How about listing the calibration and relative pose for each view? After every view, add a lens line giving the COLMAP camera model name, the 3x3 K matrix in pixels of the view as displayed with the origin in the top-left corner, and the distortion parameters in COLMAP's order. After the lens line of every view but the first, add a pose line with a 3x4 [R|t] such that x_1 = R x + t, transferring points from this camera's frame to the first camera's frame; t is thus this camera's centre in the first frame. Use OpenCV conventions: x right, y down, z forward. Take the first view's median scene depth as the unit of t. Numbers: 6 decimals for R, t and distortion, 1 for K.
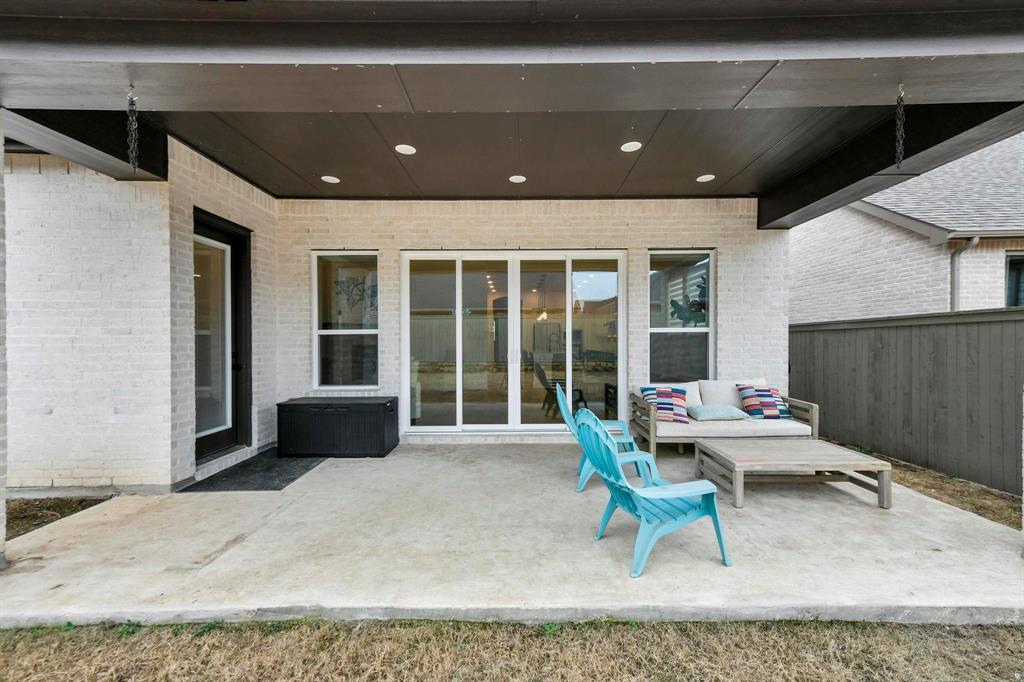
lens RADIAL K [[396.3, 0, 515.7], [0, 396.3, 342.9], [0, 0, 1]] dist [0.010660, -0.000257]
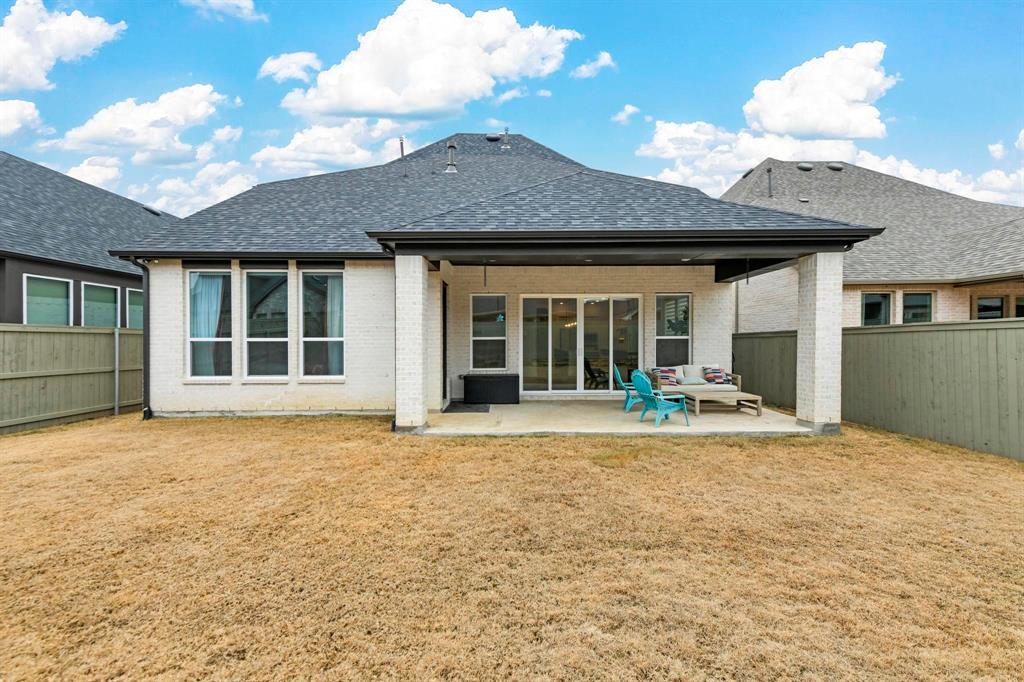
lens RADIAL K [[396.3, 0, 515.7], [0, 396.3, 342.9], [0, 0, 1]] dist [0.010660, -0.000257]
pose [[0.999925, 0.001047, 0.012182, -0.329427], [-0.001037, 0.999999, -0.000847, -0.005855], [-0.012183, 0.000834, 0.999925, -0.813301]]
